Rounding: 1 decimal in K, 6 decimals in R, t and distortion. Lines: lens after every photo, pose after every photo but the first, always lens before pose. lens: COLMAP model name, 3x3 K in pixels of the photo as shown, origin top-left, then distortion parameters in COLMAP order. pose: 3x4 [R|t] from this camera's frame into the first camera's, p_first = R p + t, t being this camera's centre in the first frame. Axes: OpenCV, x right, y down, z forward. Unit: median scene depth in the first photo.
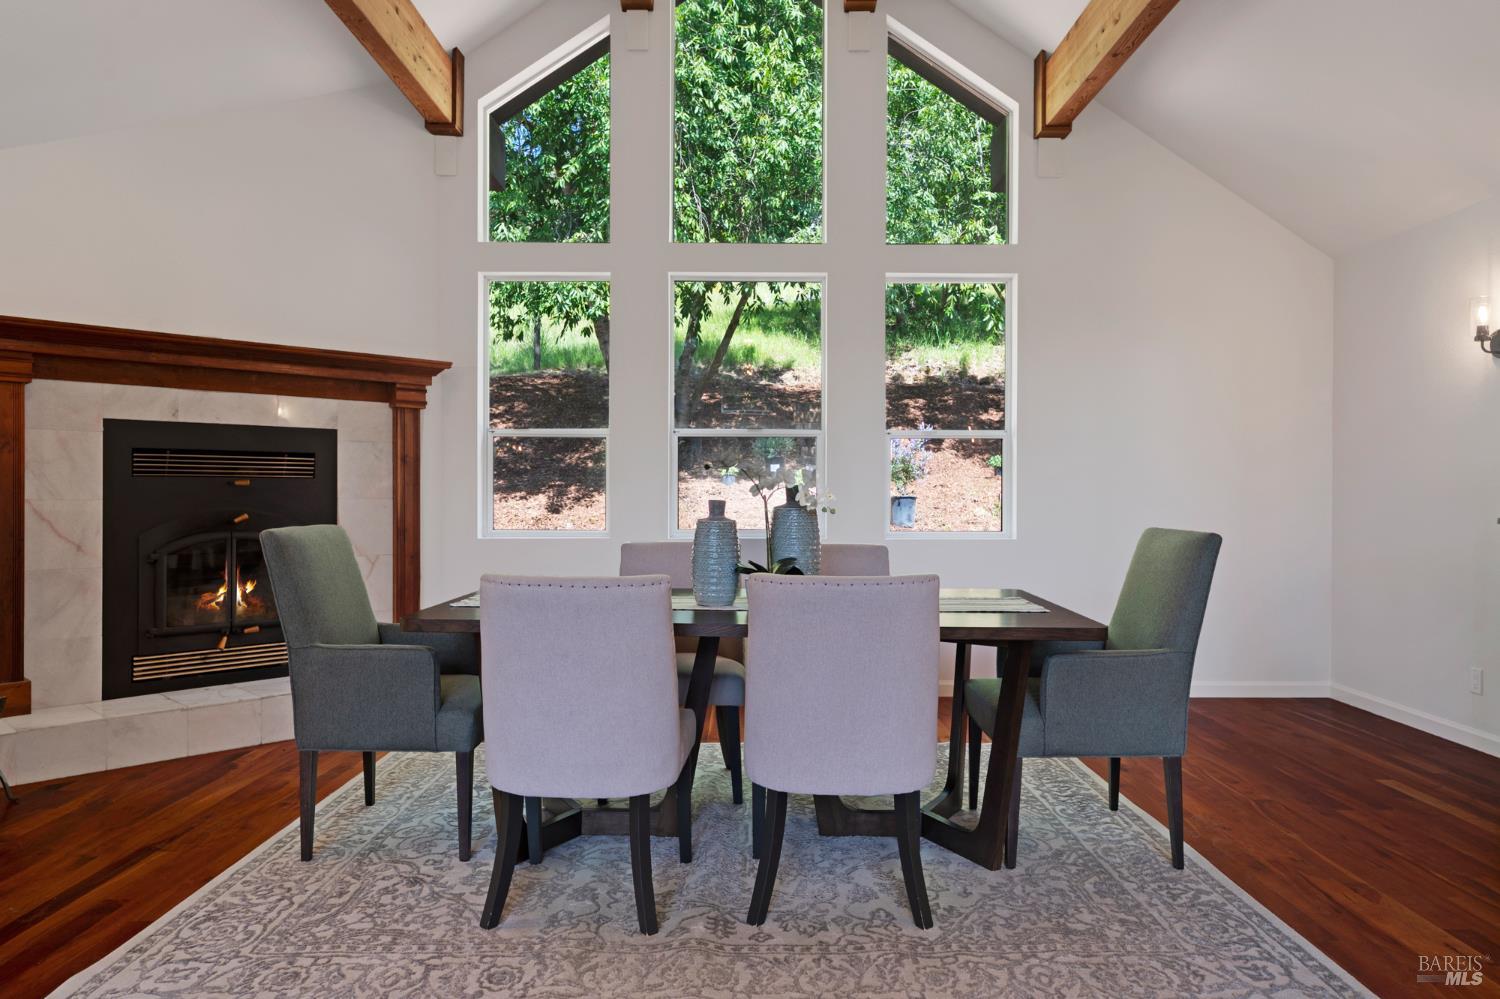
lens RADIAL K [[998.1, 0, 746.5], [0, 998.1, 497.9], [0, 0, 1]] dist [0.002892, 0.000529]
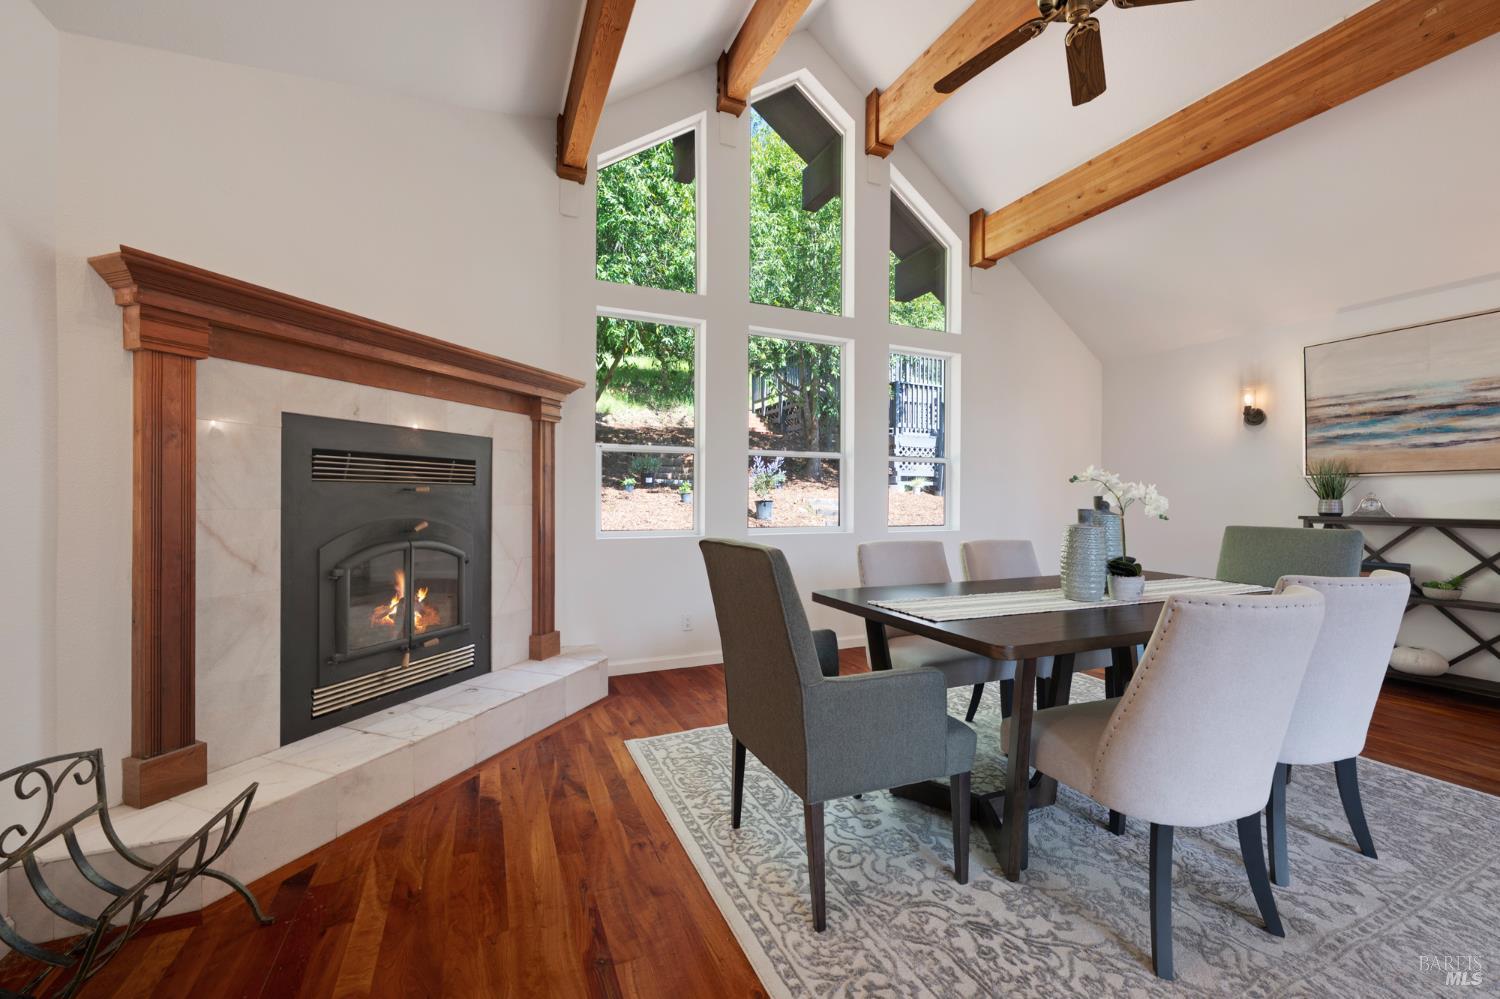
lens RADIAL K [[598.9, 0, 749.5], [0, 598.9, 499.5], [0, 0, 1]] dist [-0.003136, -0.000268]
pose [[0.913239, 0.001872, 0.407420, -0.475478], [-0.002322, 0.999997, 0.000612, -0.006797], [-0.407417, -0.001505, 0.913241, 0.369778]]
